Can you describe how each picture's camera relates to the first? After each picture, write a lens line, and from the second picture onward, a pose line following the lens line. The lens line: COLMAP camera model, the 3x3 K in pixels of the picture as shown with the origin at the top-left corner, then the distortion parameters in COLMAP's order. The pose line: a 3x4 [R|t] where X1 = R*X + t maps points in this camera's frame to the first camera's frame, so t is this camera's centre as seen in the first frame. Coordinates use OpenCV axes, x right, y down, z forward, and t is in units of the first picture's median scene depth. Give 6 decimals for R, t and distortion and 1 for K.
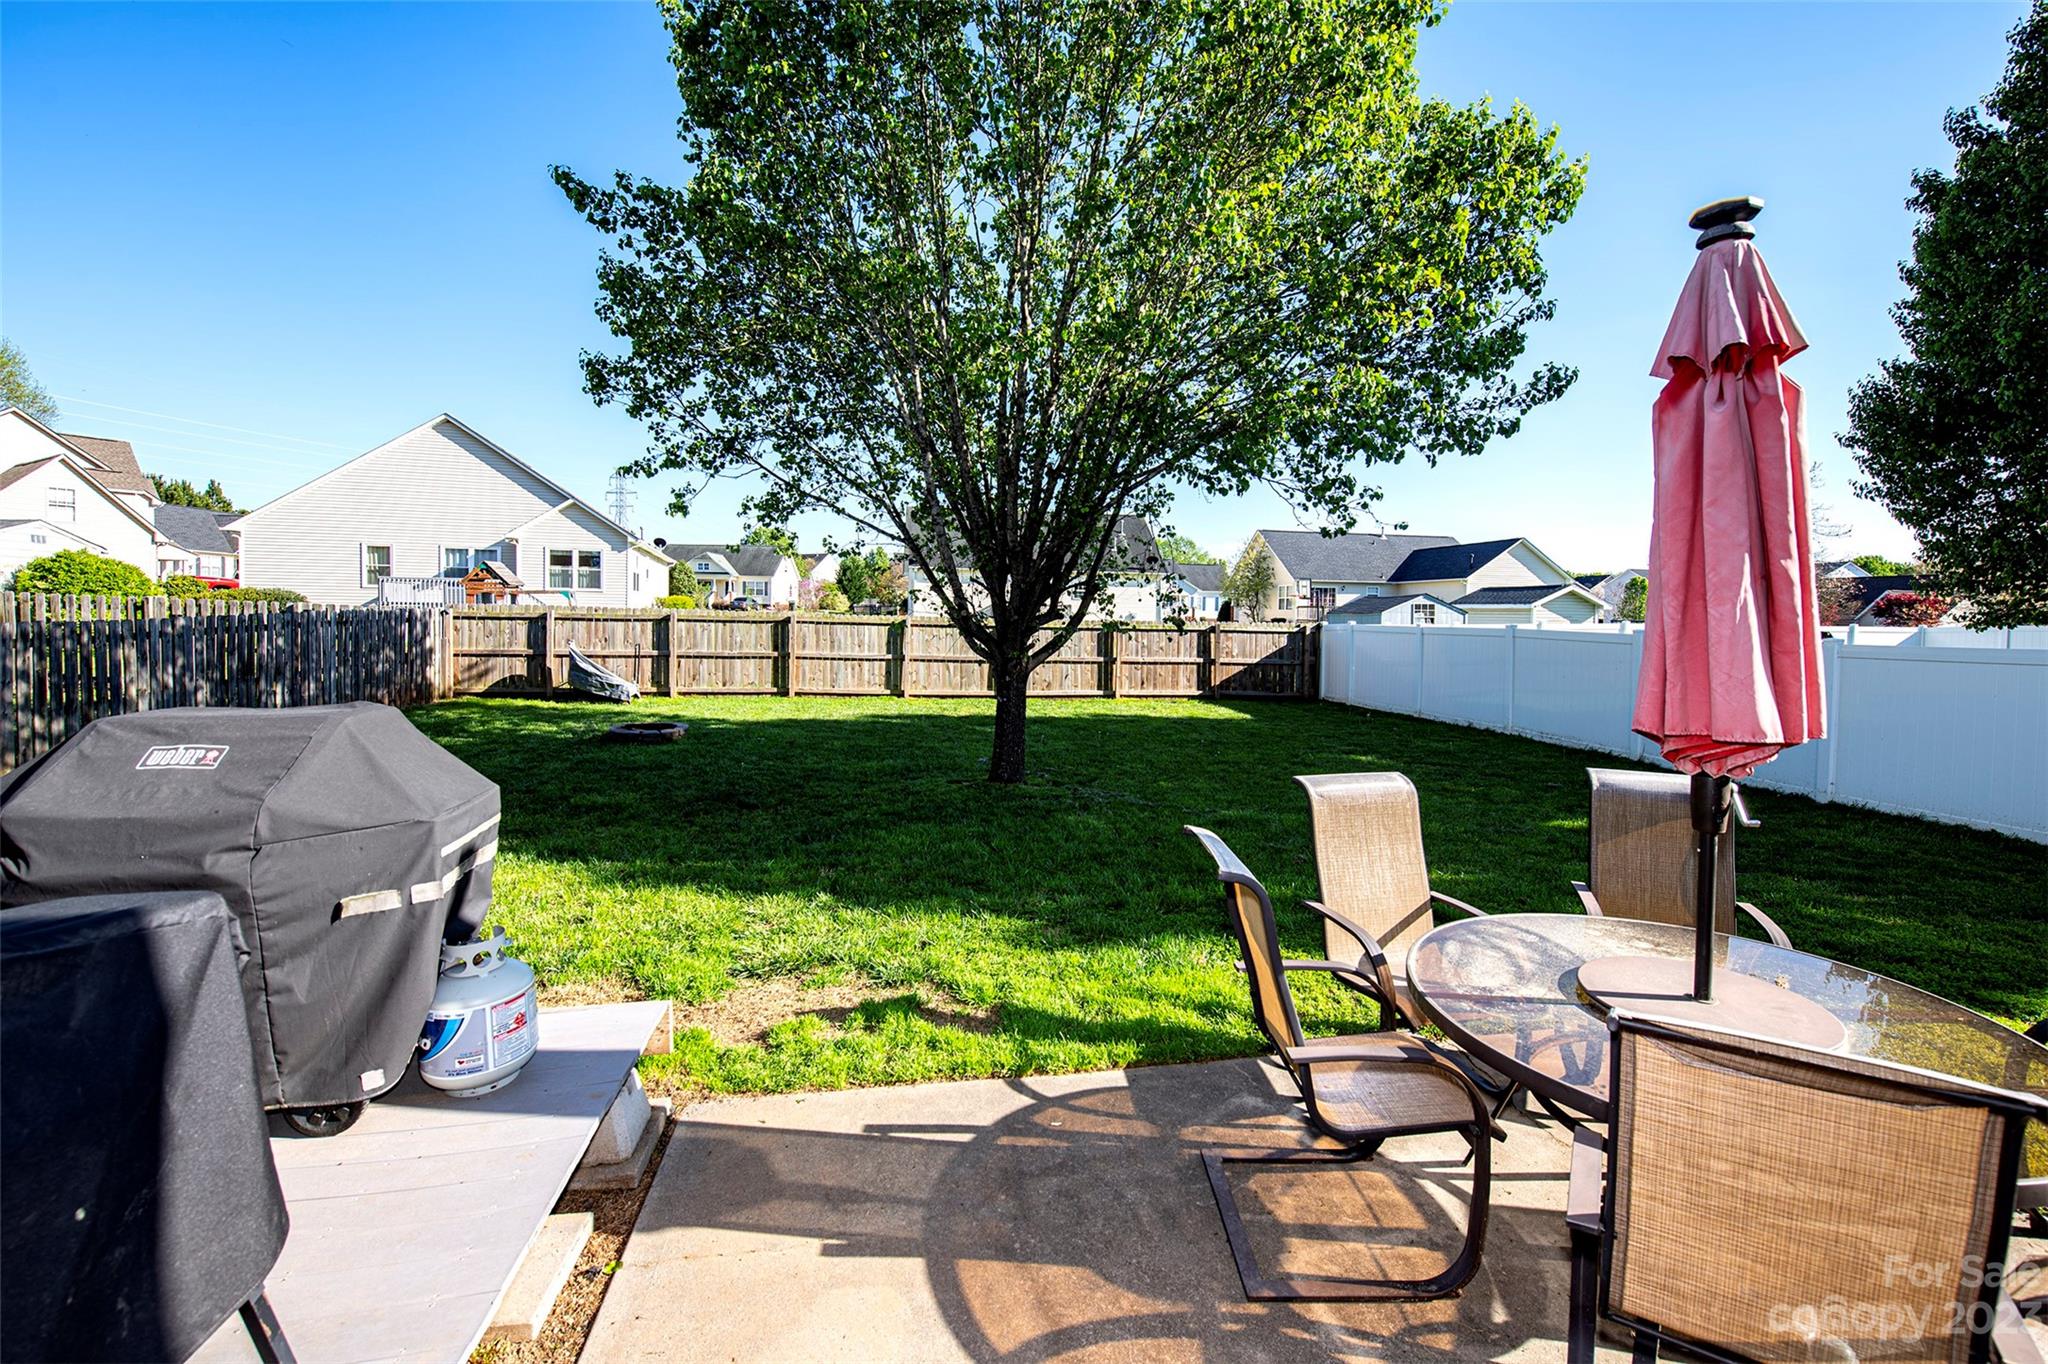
lens RADIAL K [[831.9, 0, 1049.7], [0, 831.9, 681.4], [0, 0, 1]] dist [-0.017864, -0.000114]
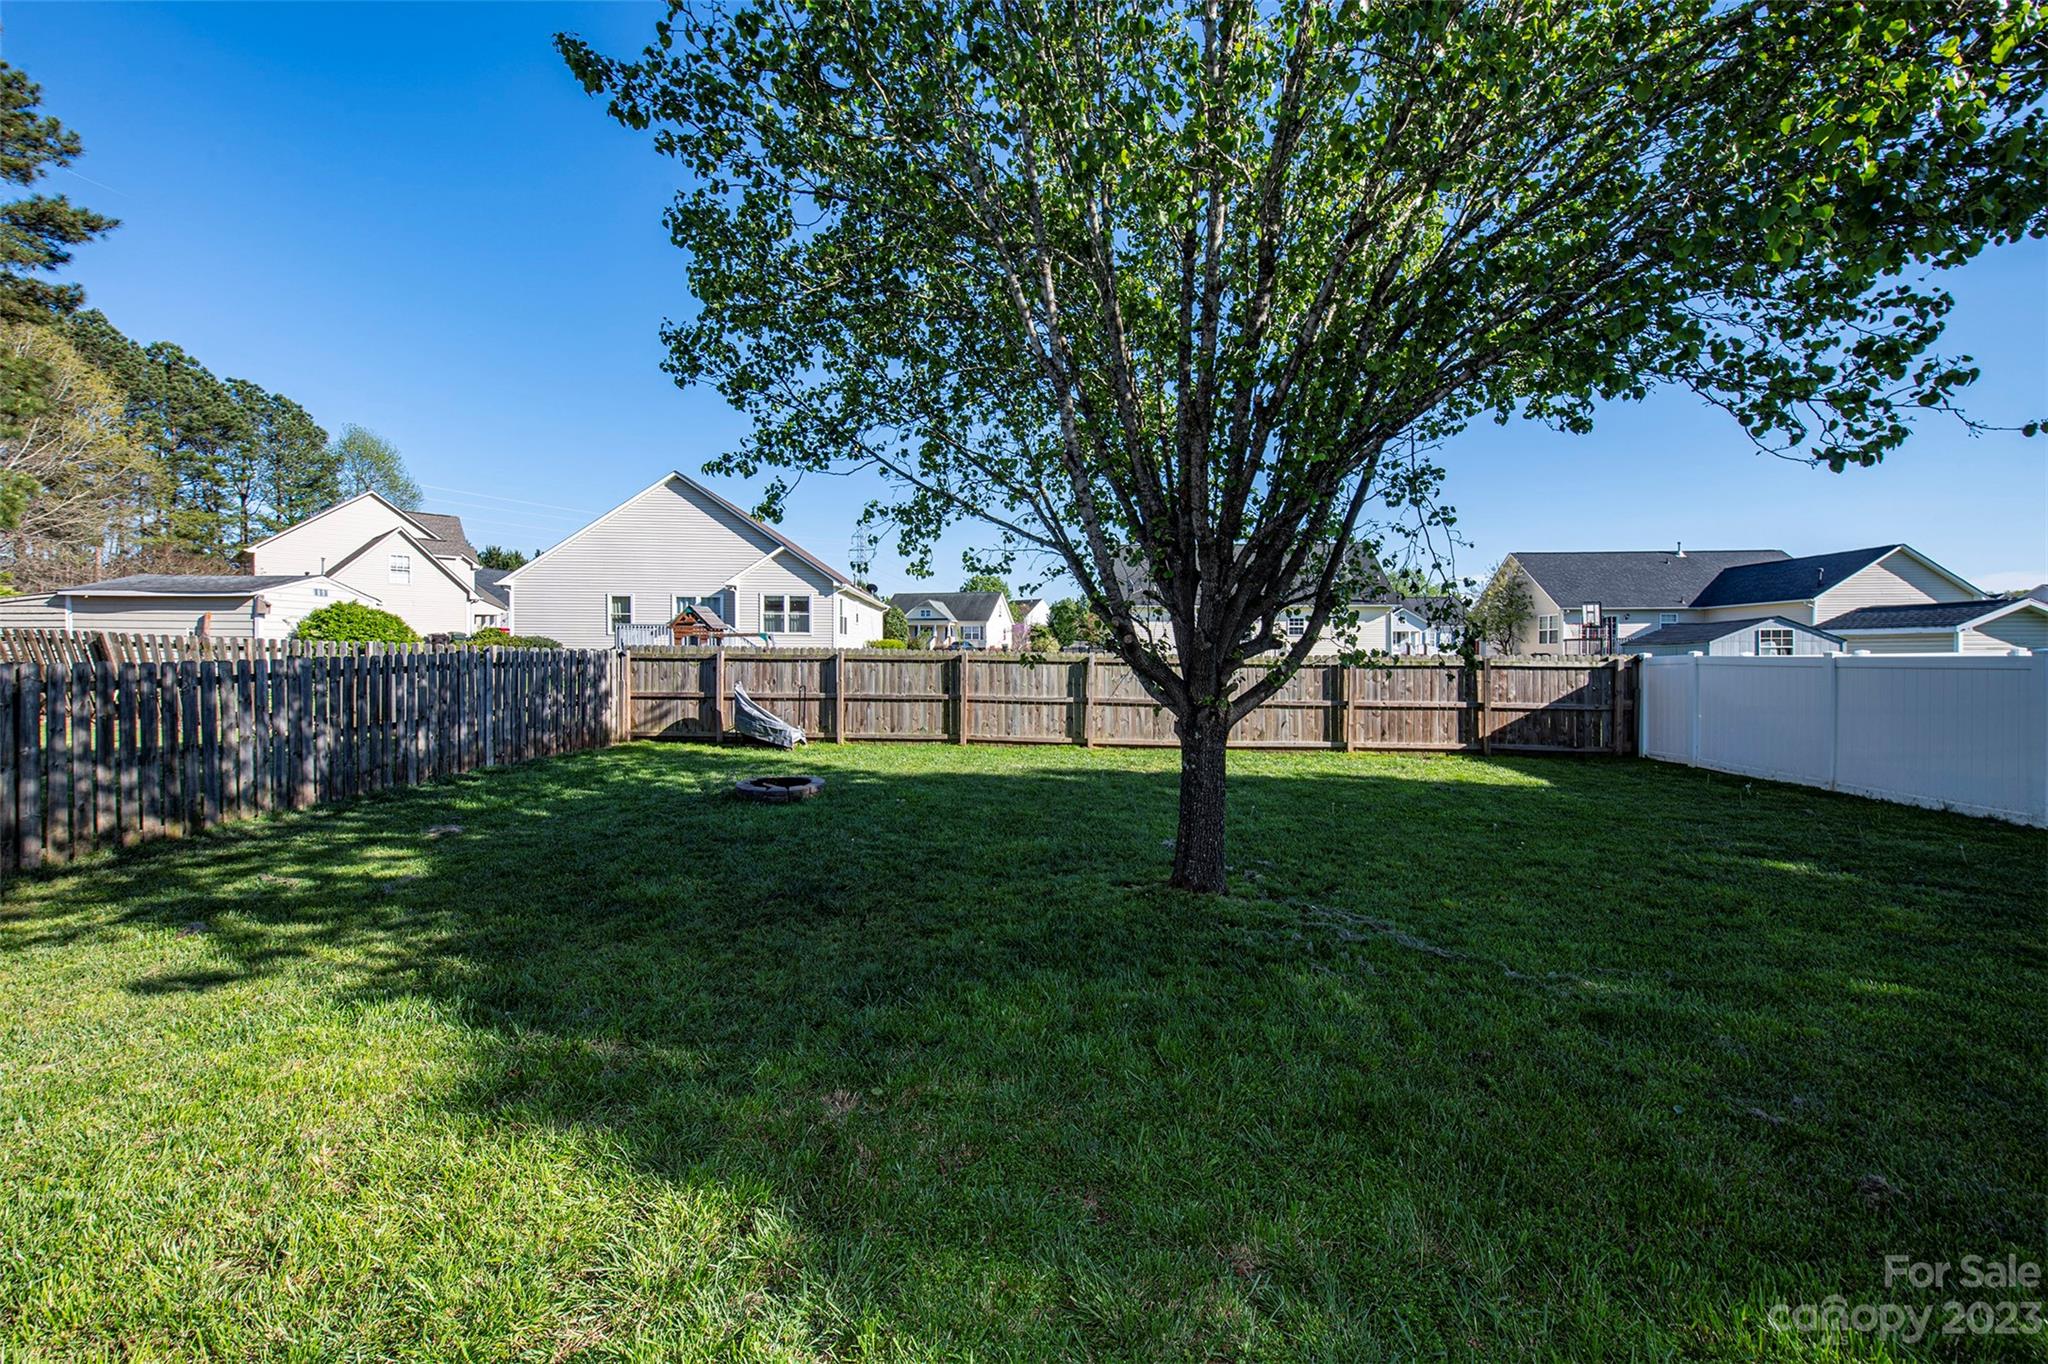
lens RADIAL K [[816.2, 0, 1038.8], [0, 816.2, 676.3], [0, 0, 1]] dist [0.008775, -0.000469]
pose [[0.964470, -0.006150, -0.264120, 0.000410], [-0.008623, 0.998464, -0.054737, -0.007697], [0.264051, 0.055070, 0.962935, 0.178427]]
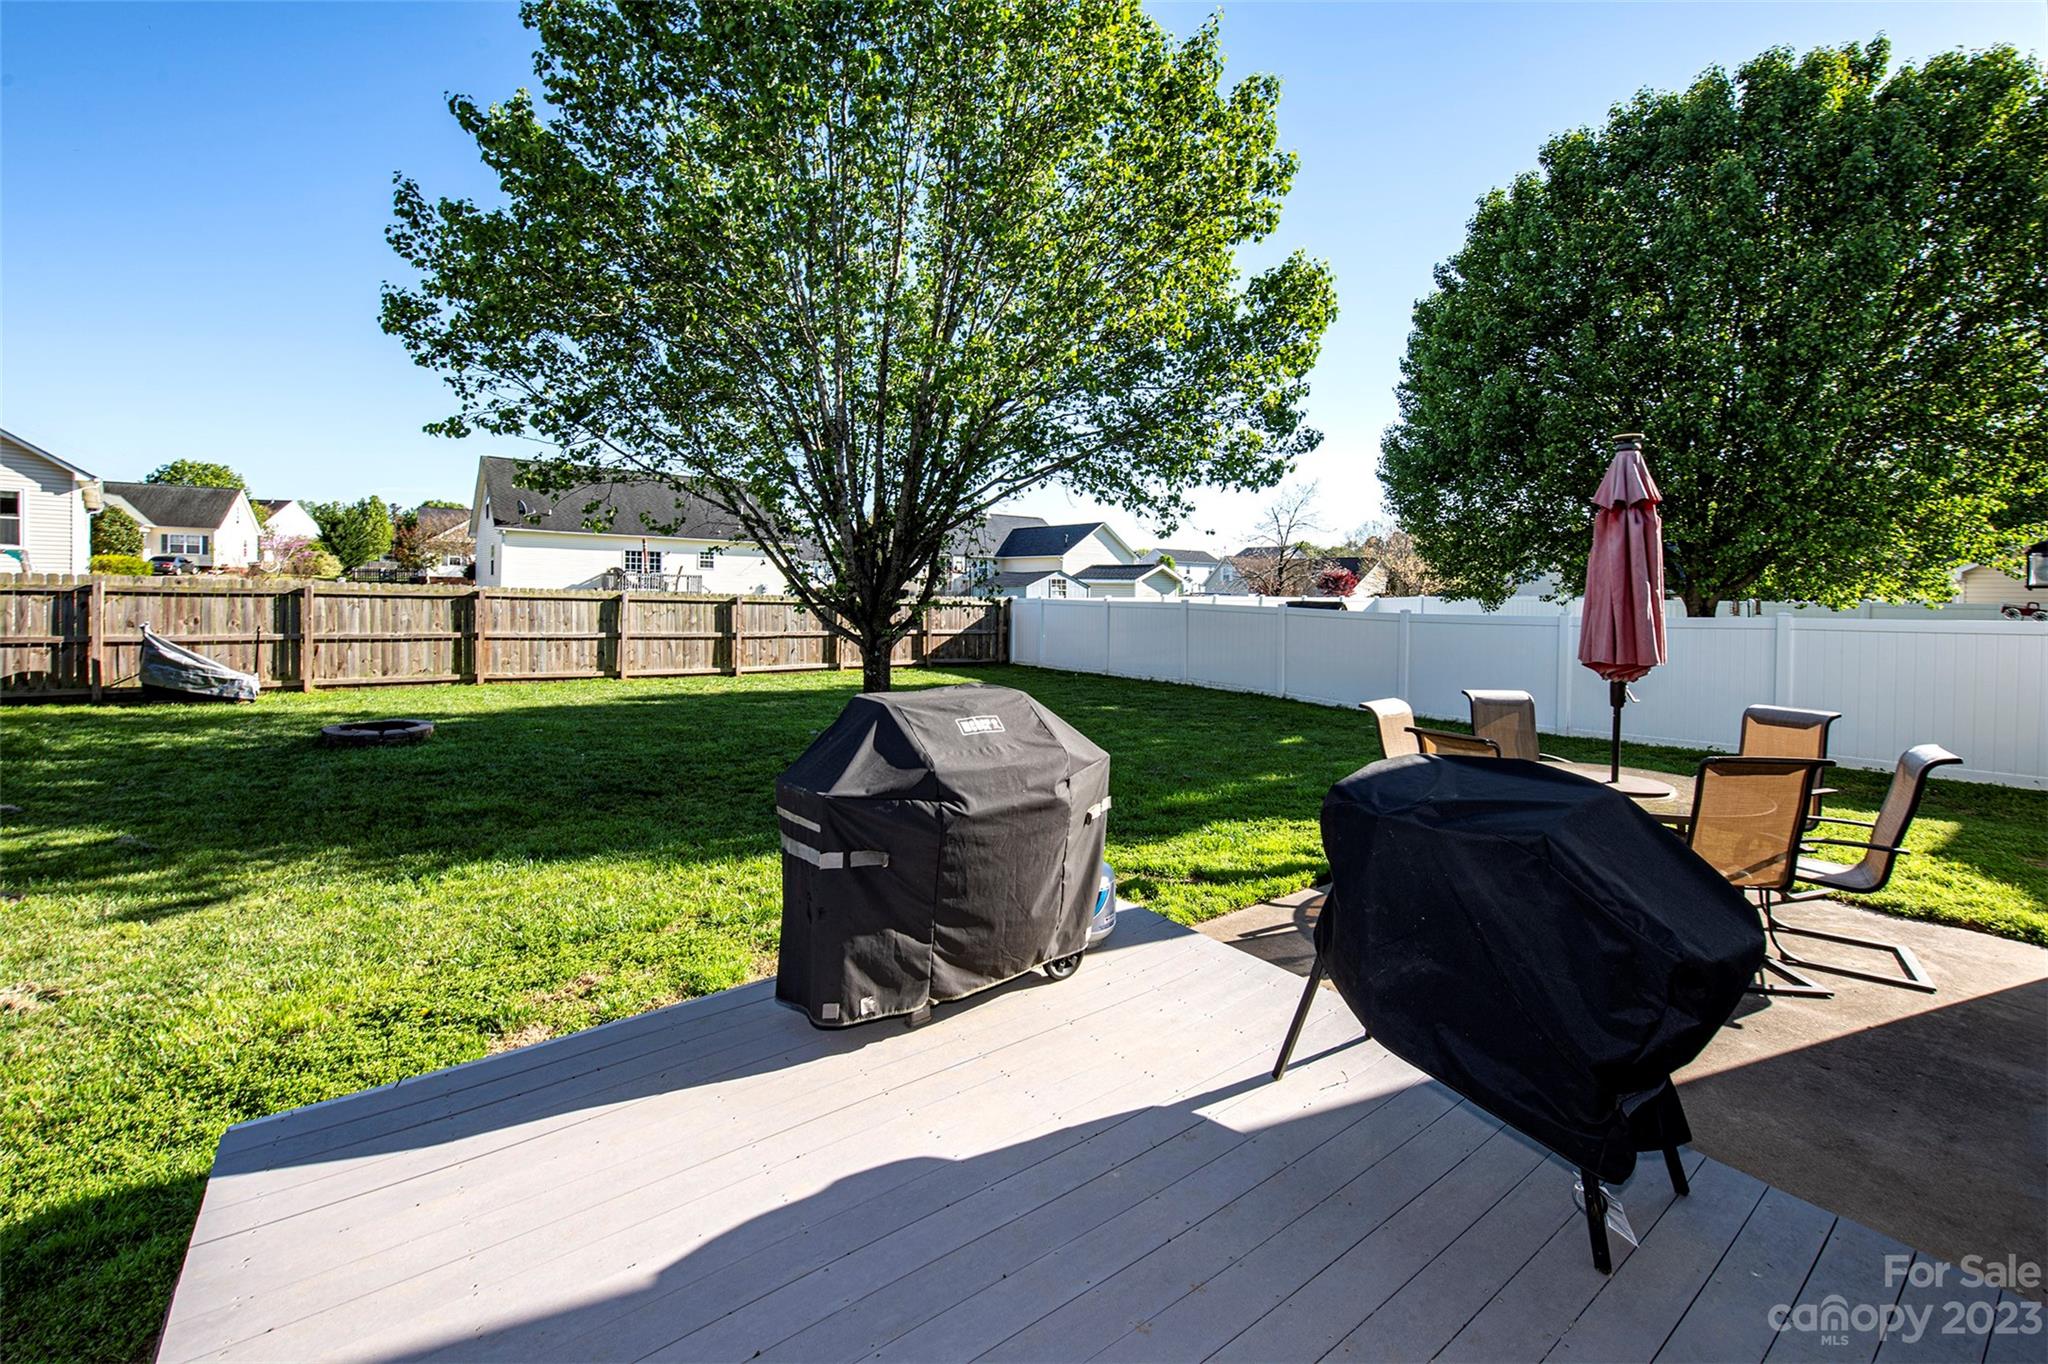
lens RADIAL K [[829.8, 0, 1040.0], [0, 829.8, 661.9], [0, 0, 1]] dist [0.008727, -0.000518]
pose [[0.885864, -0.037082, 0.462460, -0.202282], [0.030861, 0.999303, 0.021011, -0.005028], [-0.462917, -0.004341, 0.886391, -0.037058]]
